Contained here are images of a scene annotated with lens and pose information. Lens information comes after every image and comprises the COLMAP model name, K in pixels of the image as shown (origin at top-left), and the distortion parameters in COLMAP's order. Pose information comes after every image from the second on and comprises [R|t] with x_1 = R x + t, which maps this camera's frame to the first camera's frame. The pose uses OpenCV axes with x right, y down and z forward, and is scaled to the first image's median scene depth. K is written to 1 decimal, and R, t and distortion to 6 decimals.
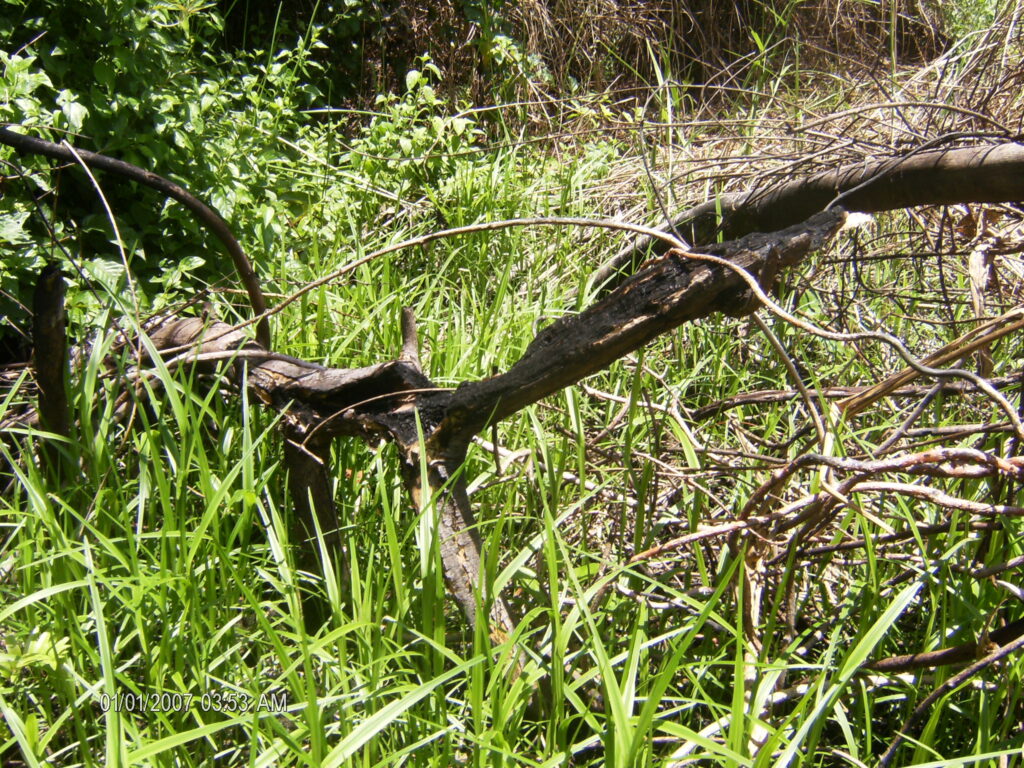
lens RADIAL K [[1076.7, 0, 512.0], [0, 1076.7, 384.0], [0, 0, 1]] dist [-0.106385, -0.027009]
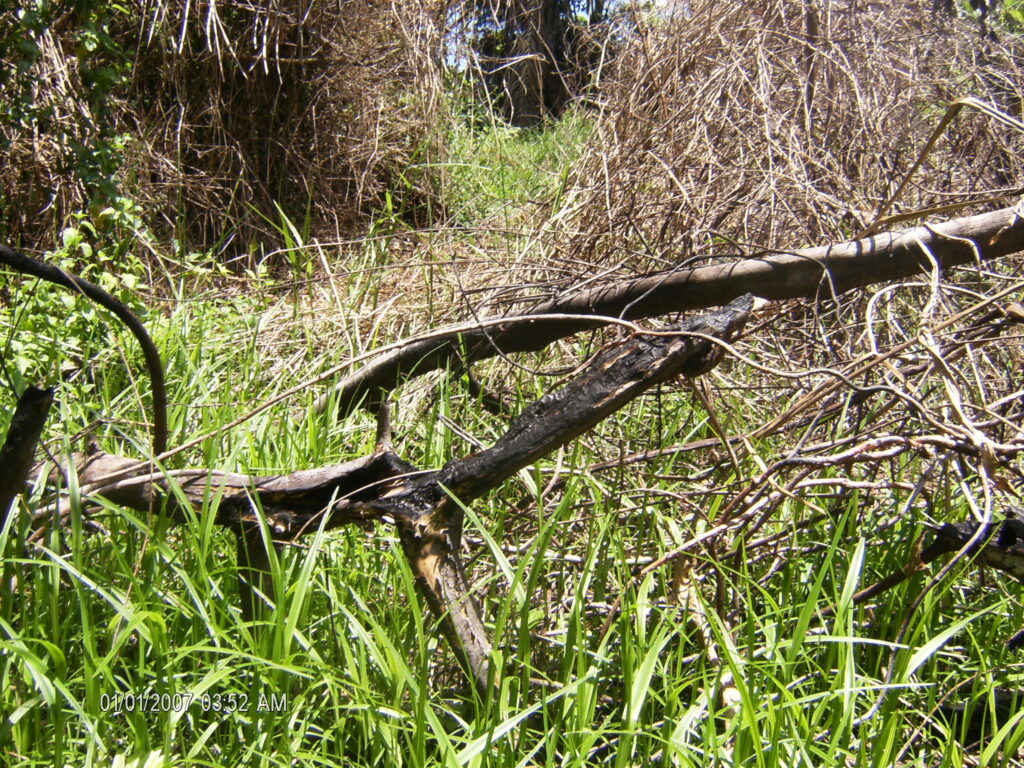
lens RADIAL K [[1076.7, 0, 512.0], [0, 1076.7, 384.0], [0, 0, 1]] dist [-0.106385, -0.027009]
pose [[0.870449, -0.065025, 0.487945, -0.536625], [0.140704, 0.982747, -0.120040, 0.063774], [-0.471721, 0.173145, 0.864581, -0.057337]]
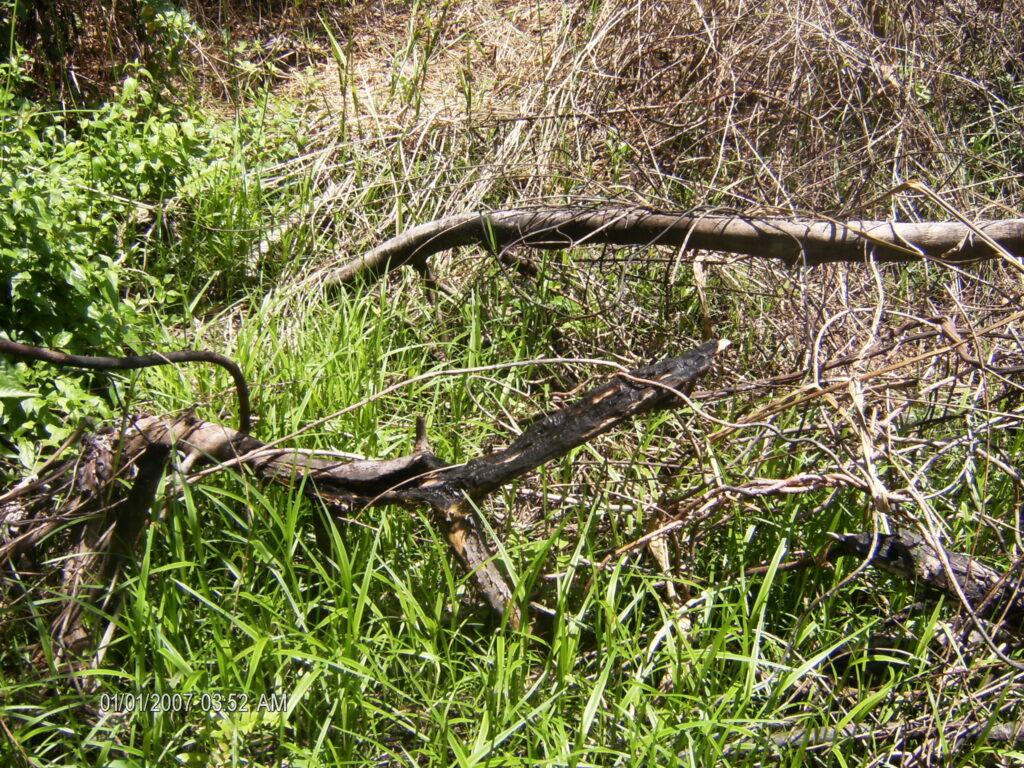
lens RADIAL K [[1076.7, 0, 512.0], [0, 1076.7, 384.0], [0, 0, 1]] dist [-0.106385, -0.027009]
pose [[0.893943, -0.211519, 0.395127, -0.554056], [0.135319, 0.967863, 0.211967, -0.406493], [-0.427263, -0.136018, 0.893837, -0.349732]]
